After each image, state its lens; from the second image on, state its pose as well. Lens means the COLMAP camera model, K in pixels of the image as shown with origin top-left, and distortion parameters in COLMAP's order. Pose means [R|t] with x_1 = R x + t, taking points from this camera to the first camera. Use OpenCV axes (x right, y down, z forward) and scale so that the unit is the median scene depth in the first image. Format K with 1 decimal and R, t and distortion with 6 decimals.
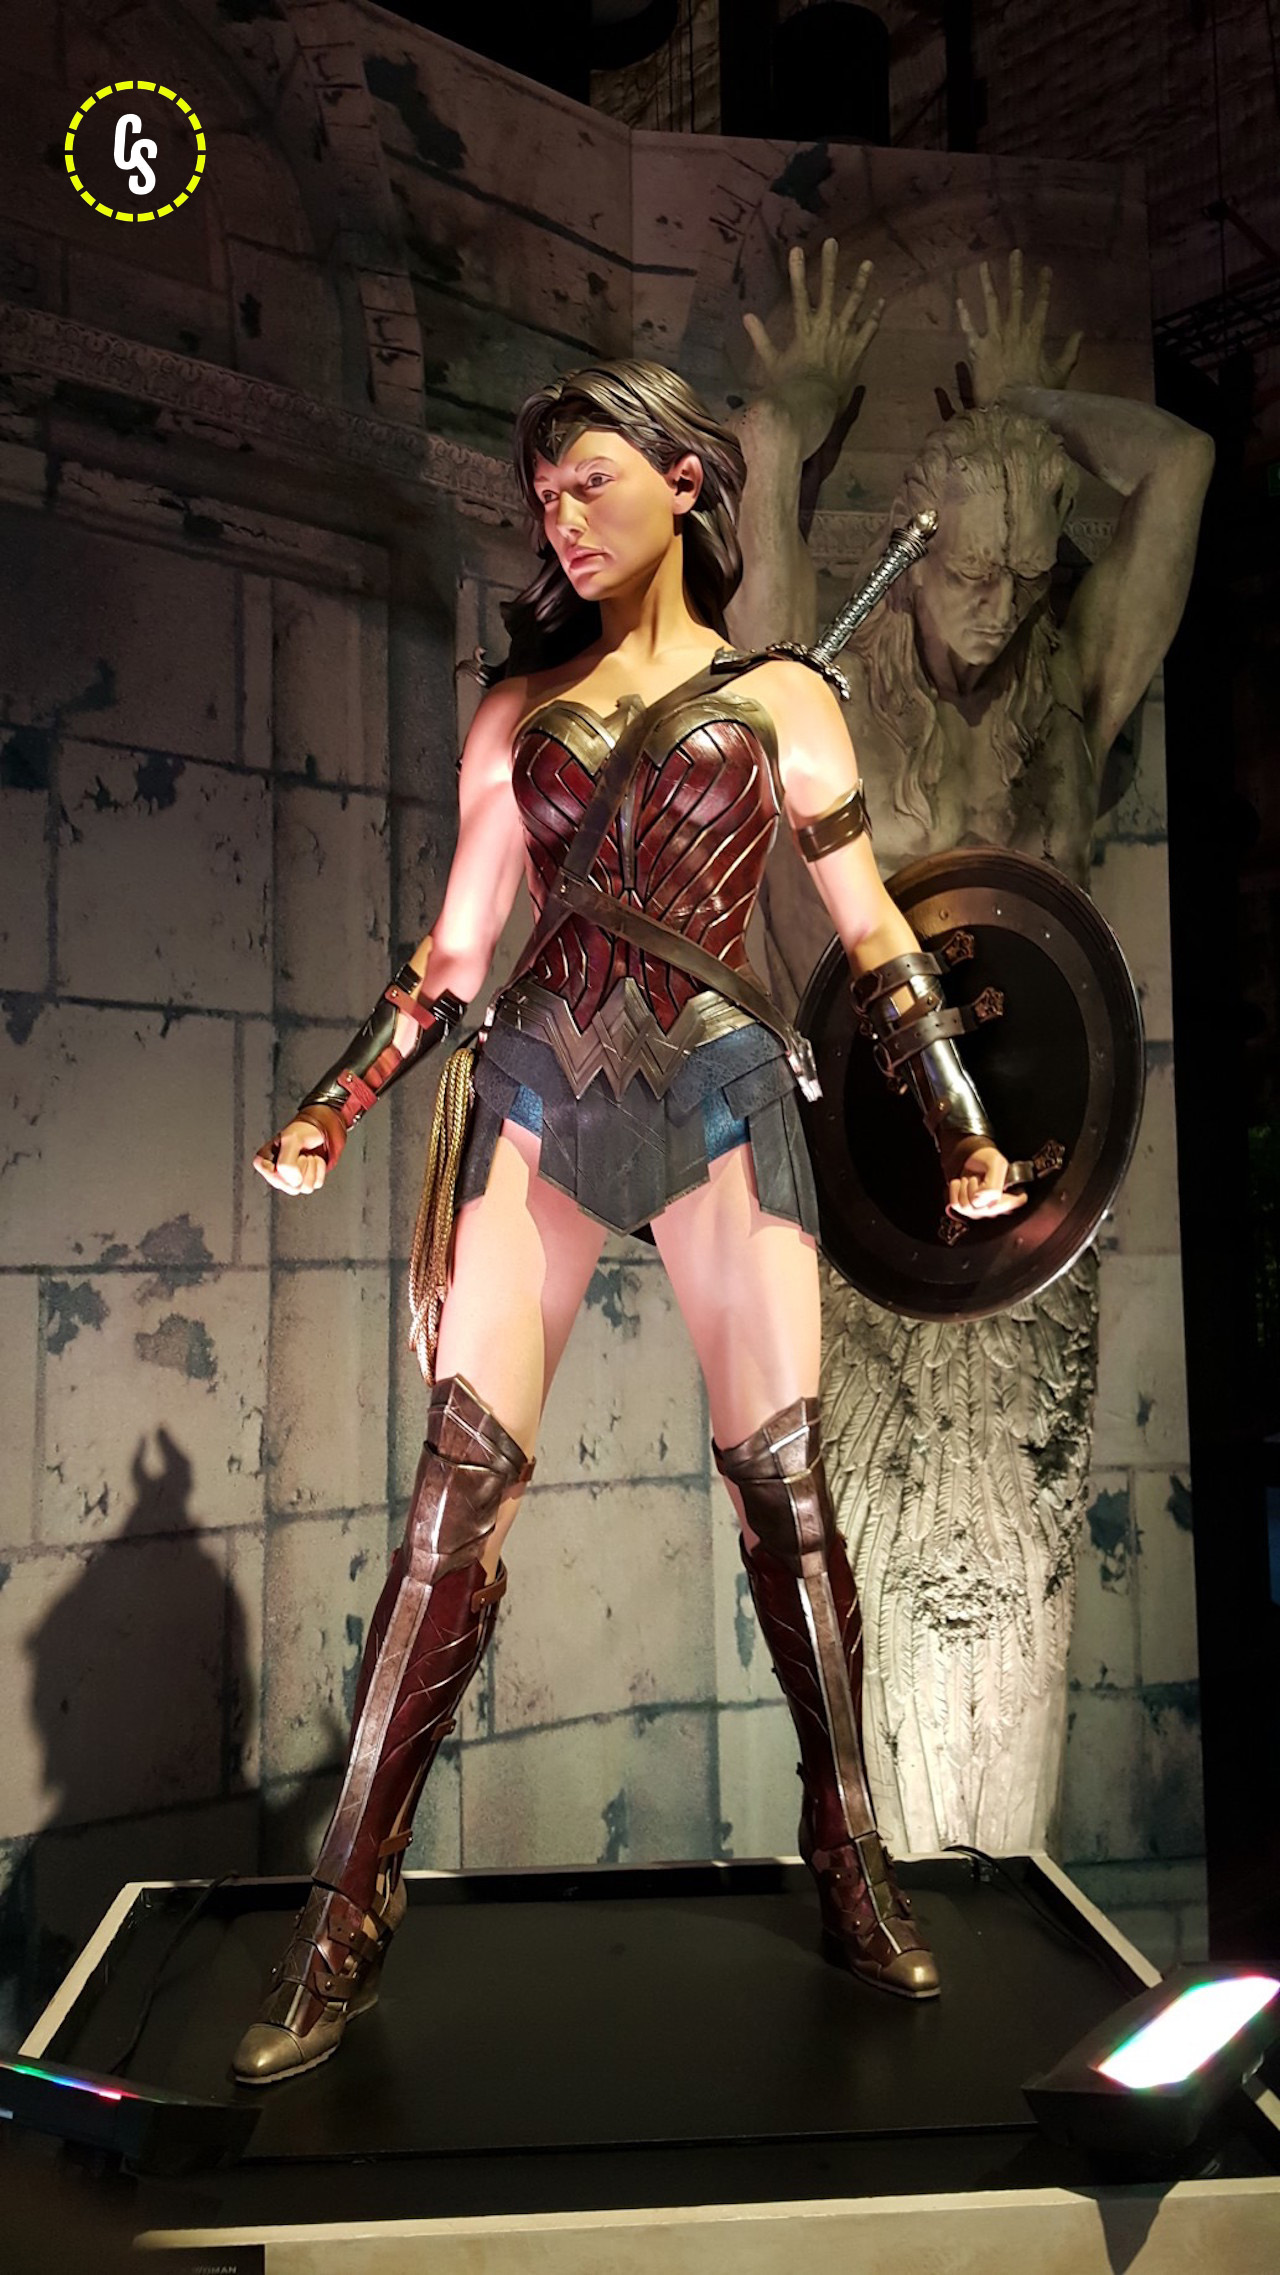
lens RADIAL K [[1740.7, 0, 623.8], [0, 1740.7, 1149.4], [0, 0, 1]] dist [0.090719, -0.147837]
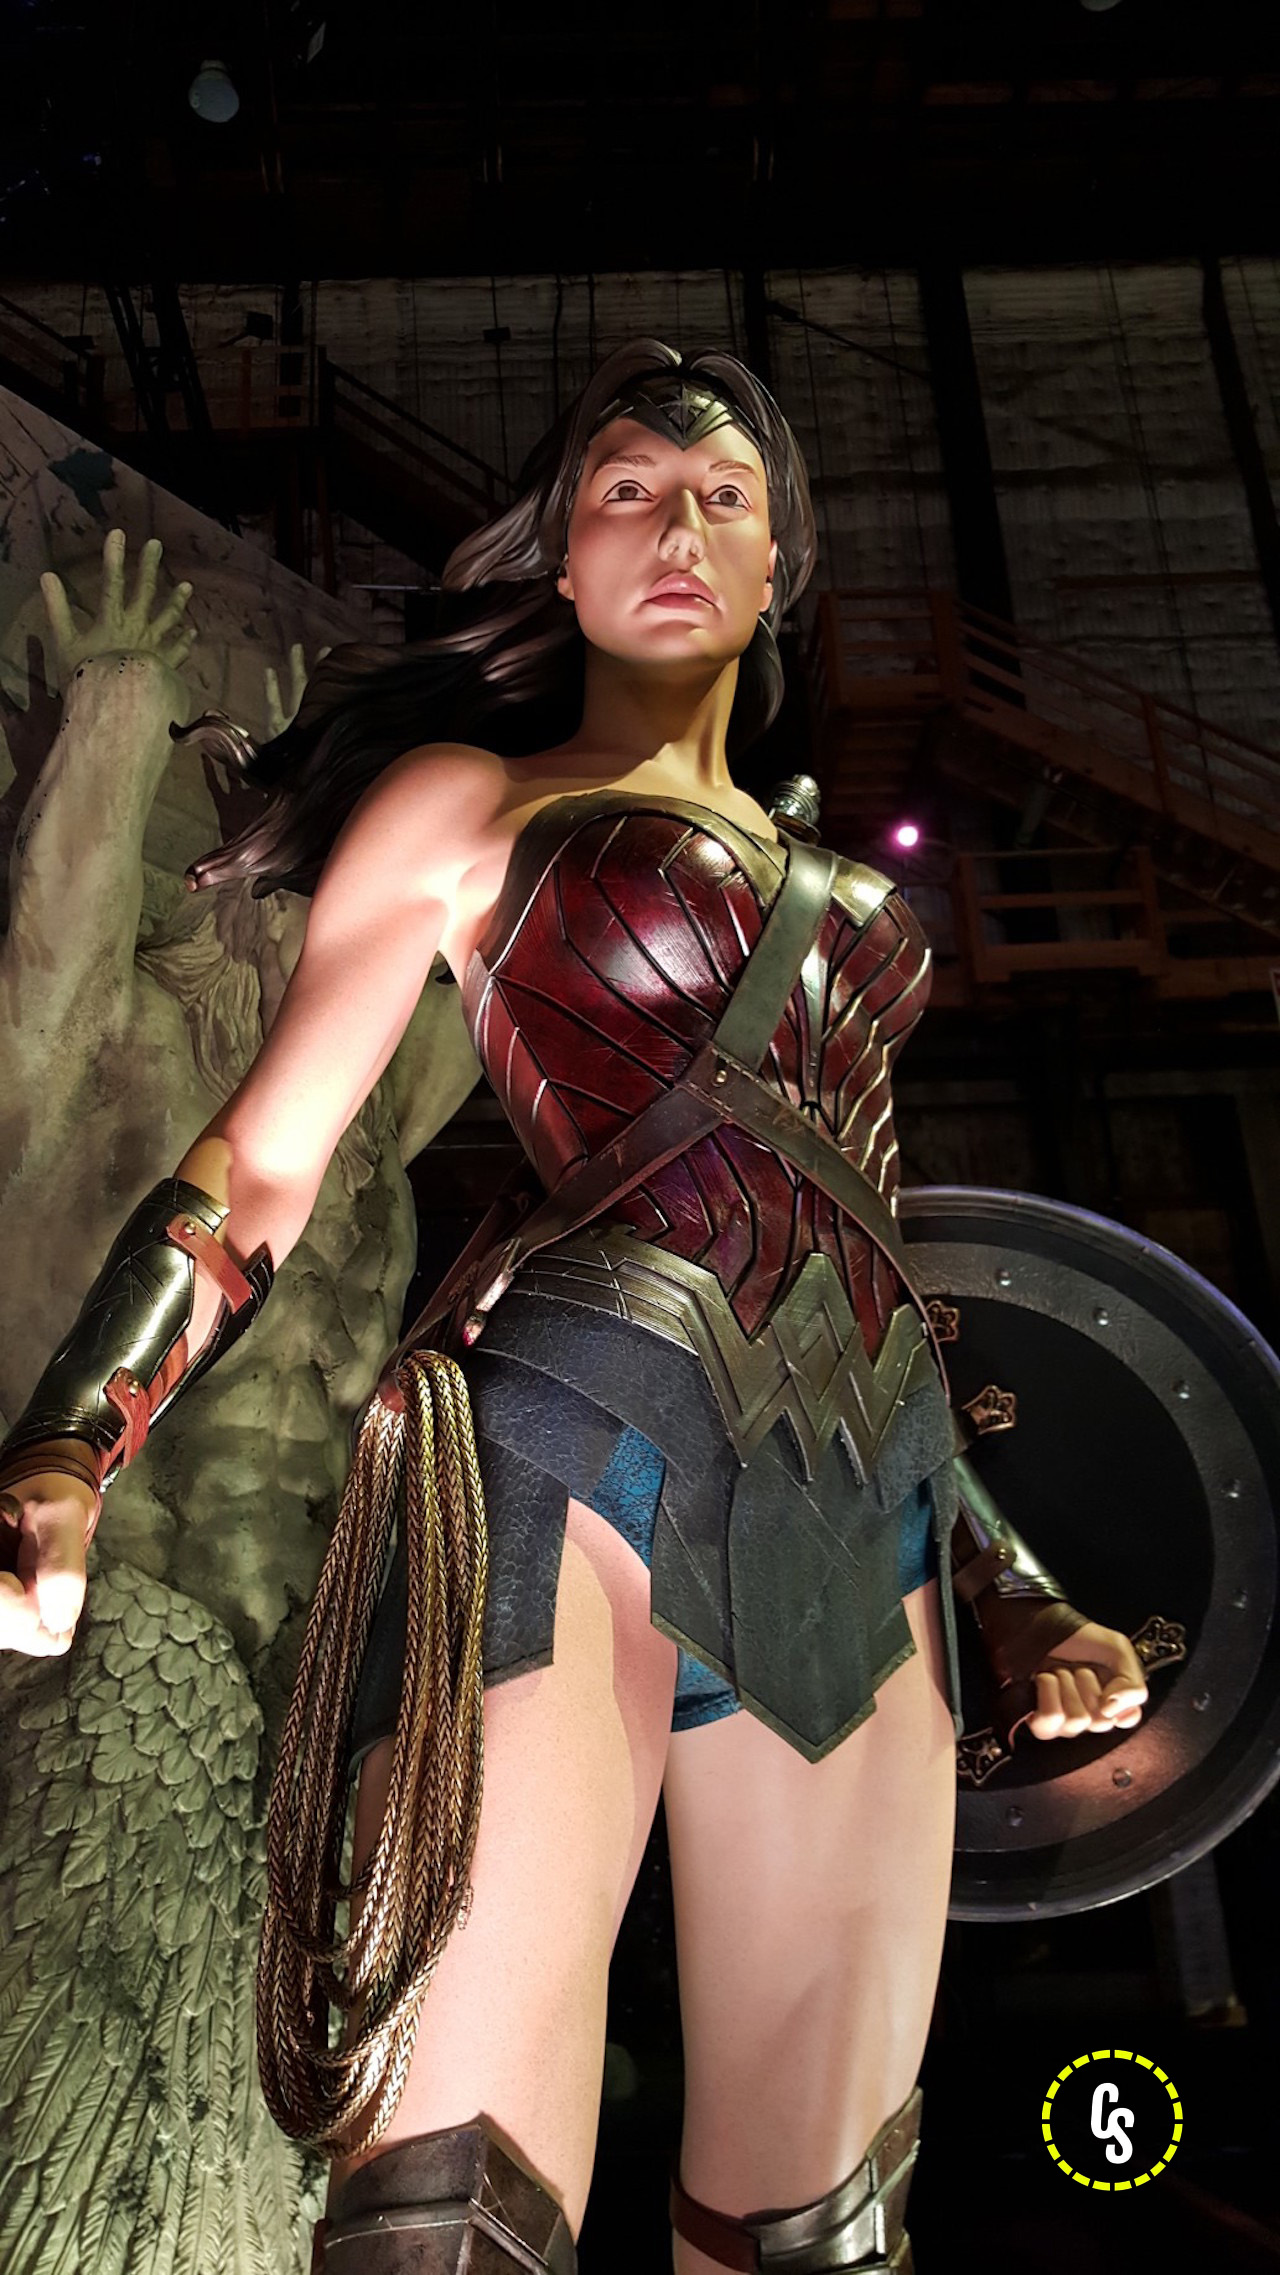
lens RADIAL K [[1740.7, 0, 642.4], [0, 1740.7, 1137.1], [0, 0, 1]] dist [0.090719, -0.147837]
pose [[0.710131, 0.233225, 0.664319, -0.223376], [-0.008248, 0.946233, -0.323380, 0.024422], [-0.704021, 0.224163, 0.673873, 0.355318]]
